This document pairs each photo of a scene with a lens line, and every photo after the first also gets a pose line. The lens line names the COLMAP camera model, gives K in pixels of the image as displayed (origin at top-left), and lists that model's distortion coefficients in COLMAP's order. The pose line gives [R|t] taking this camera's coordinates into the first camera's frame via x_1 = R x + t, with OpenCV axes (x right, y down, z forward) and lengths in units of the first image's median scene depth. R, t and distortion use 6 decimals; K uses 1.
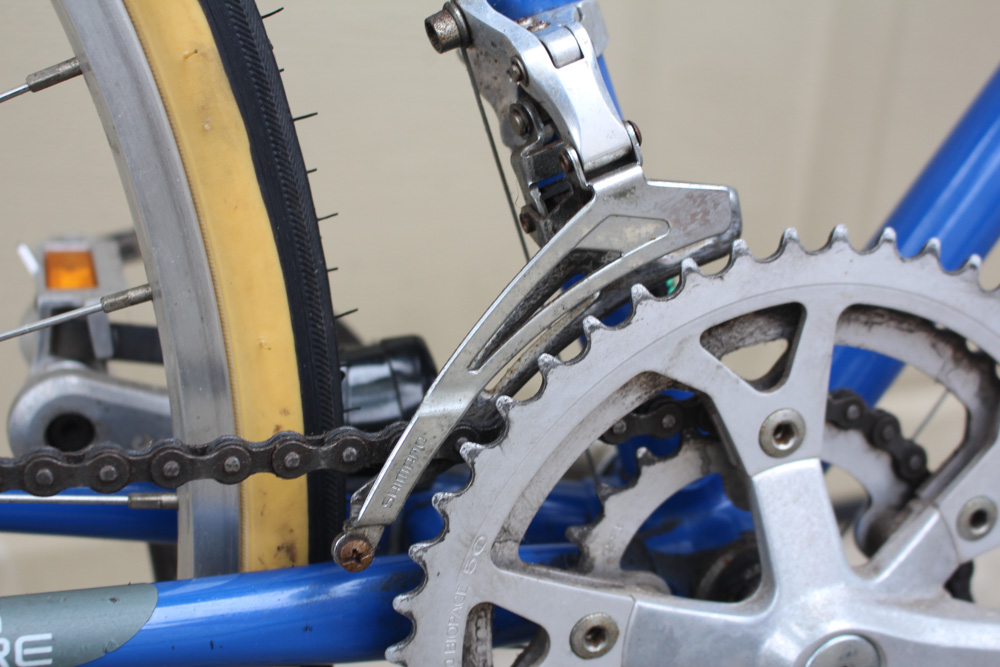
lens RADIAL K [[1401.6, 0, 500.0], [0, 1401.6, 333.5], [0, 0, 1]] dist [-0.082537, 0.100116]
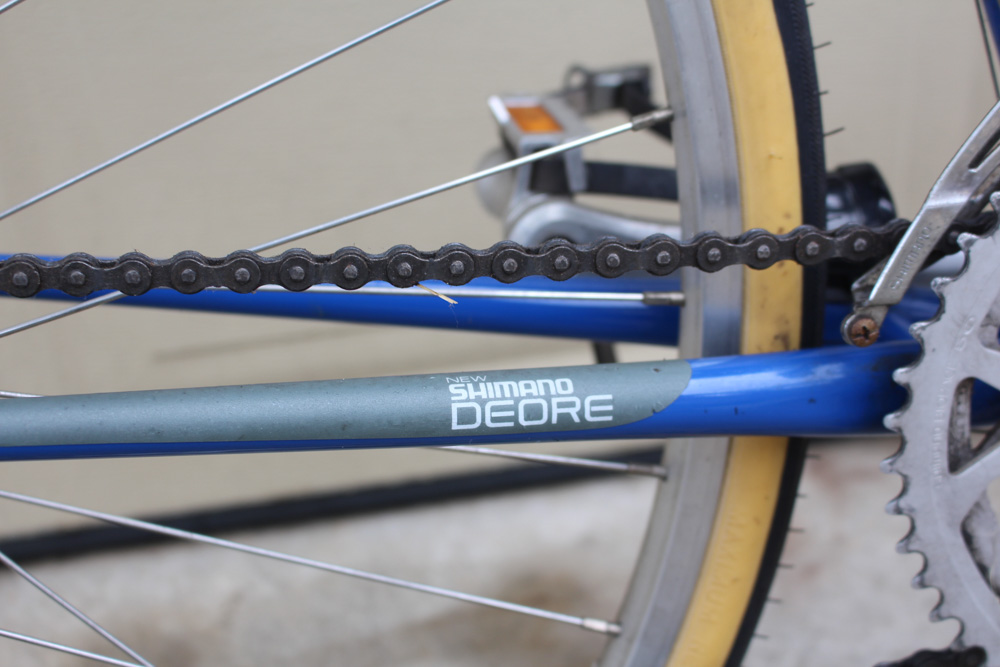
lens RADIAL K [[1401.6, 0, 500.0], [0, 1401.6, 333.5], [0, 0, 1]] dist [-0.082537, 0.100116]
pose [[0.984759, -0.002693, -0.173906, -0.191940], [0.012983, 0.998229, 0.058062, 0.085106], [0.173442, -0.059435, 0.983049, -0.183980]]
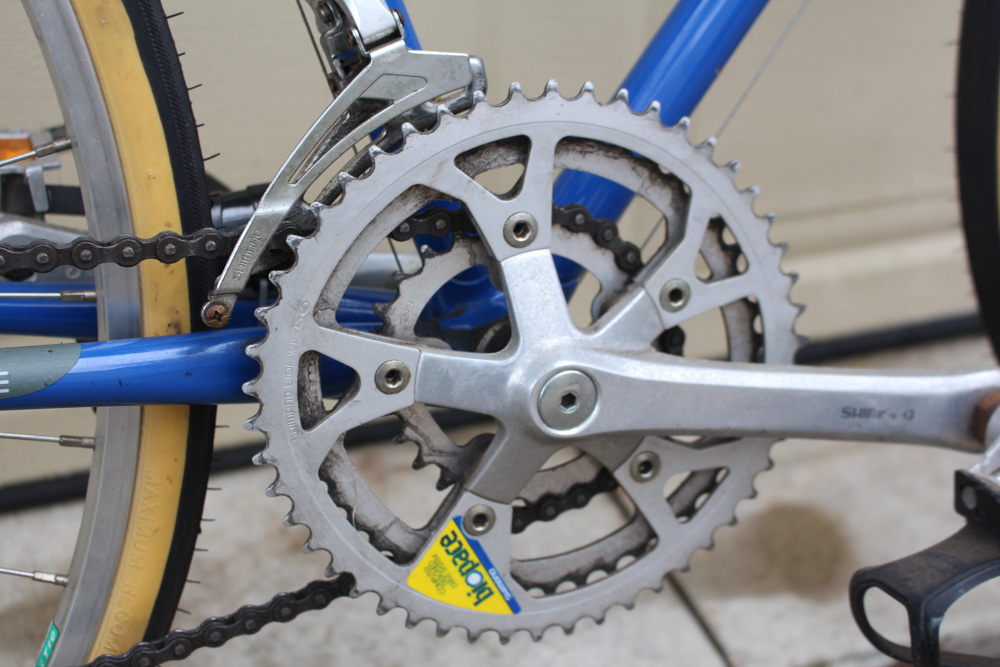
lens RADIAL K [[1401.6, 0, 500.0], [0, 1401.6, 333.5], [0, 0, 1]] dist [-0.082537, 0.100116]
pose [[0.999081, -0.031546, 0.029026, 0.141016], [0.030516, 0.998912, 0.035262, 0.129669], [-0.030107, -0.034344, 0.998957, -0.437537]]
